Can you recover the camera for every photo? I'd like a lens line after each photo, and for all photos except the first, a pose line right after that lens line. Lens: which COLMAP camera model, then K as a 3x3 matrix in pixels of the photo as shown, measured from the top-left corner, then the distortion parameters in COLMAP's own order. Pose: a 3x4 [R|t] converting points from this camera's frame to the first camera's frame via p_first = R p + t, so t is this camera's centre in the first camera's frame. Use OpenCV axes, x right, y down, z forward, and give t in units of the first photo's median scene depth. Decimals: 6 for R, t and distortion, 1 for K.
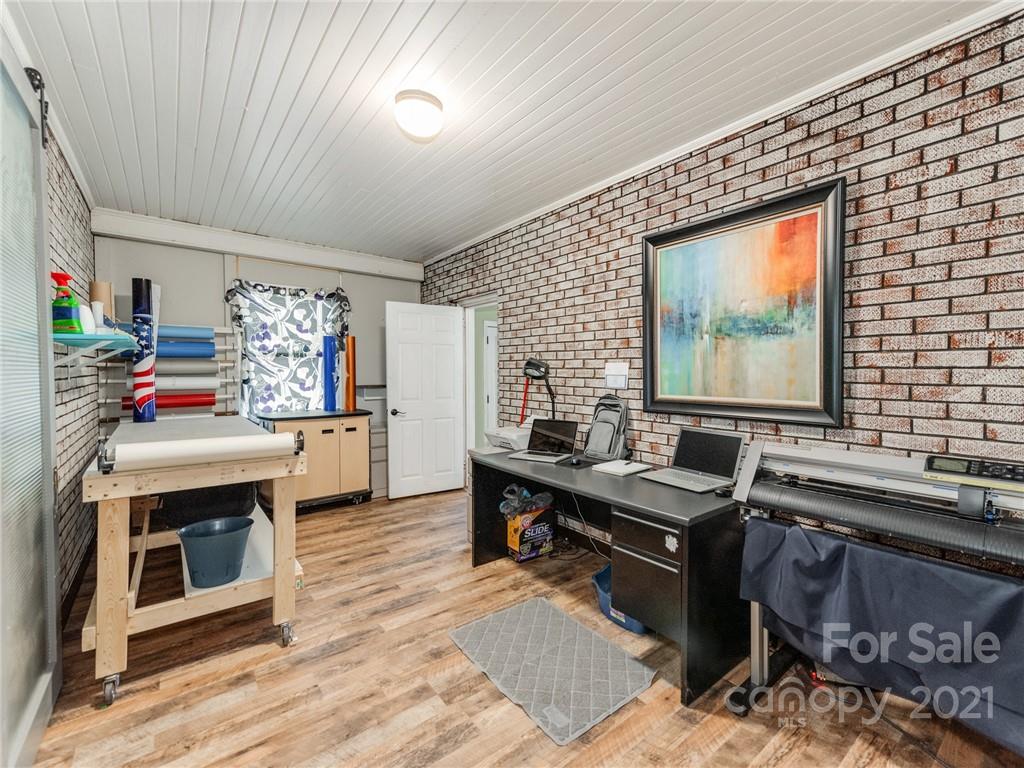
lens RADIAL K [[450.0, 0, 520.2], [0, 450.0, 380.2], [0, 0, 1]] dist [0.034080, -0.002712]
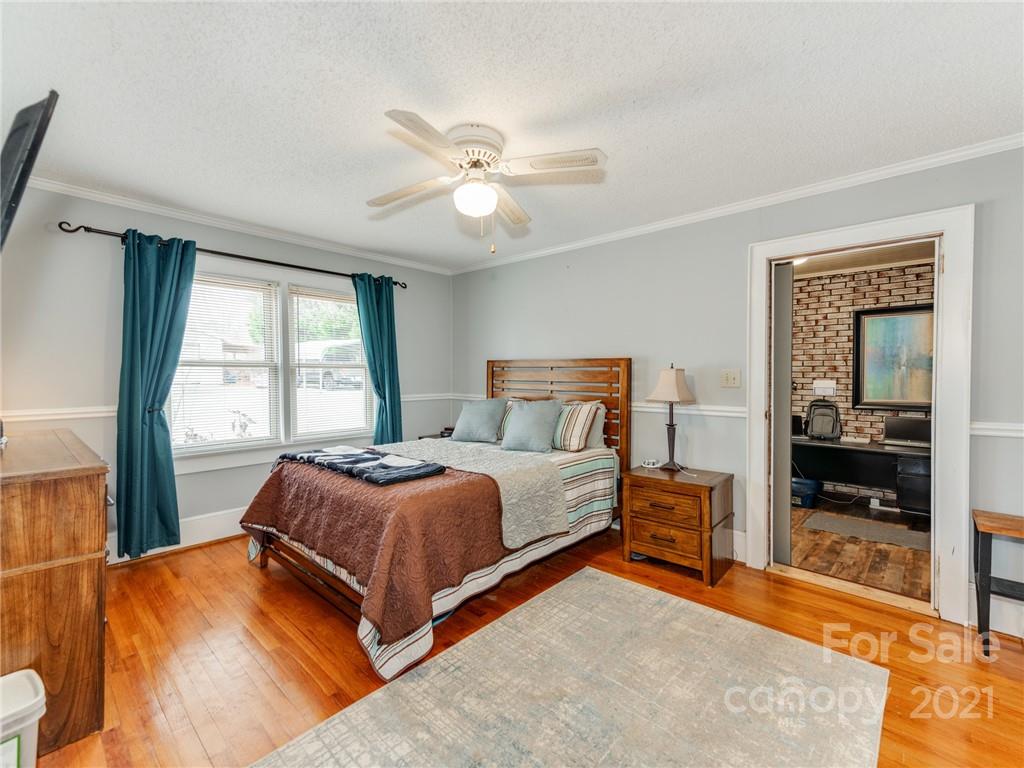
lens RADIAL K [[450.0, 0, 512.8], [0, 450.0, 384.4], [0, 0, 1]] dist [0.034080, -0.002712]
pose [[0.987399, -0.001288, 0.158248, -1.358887], [0.002169, 0.999983, -0.005392, -0.019791], [-0.158239, 0.005667, 0.987385, -0.564360]]
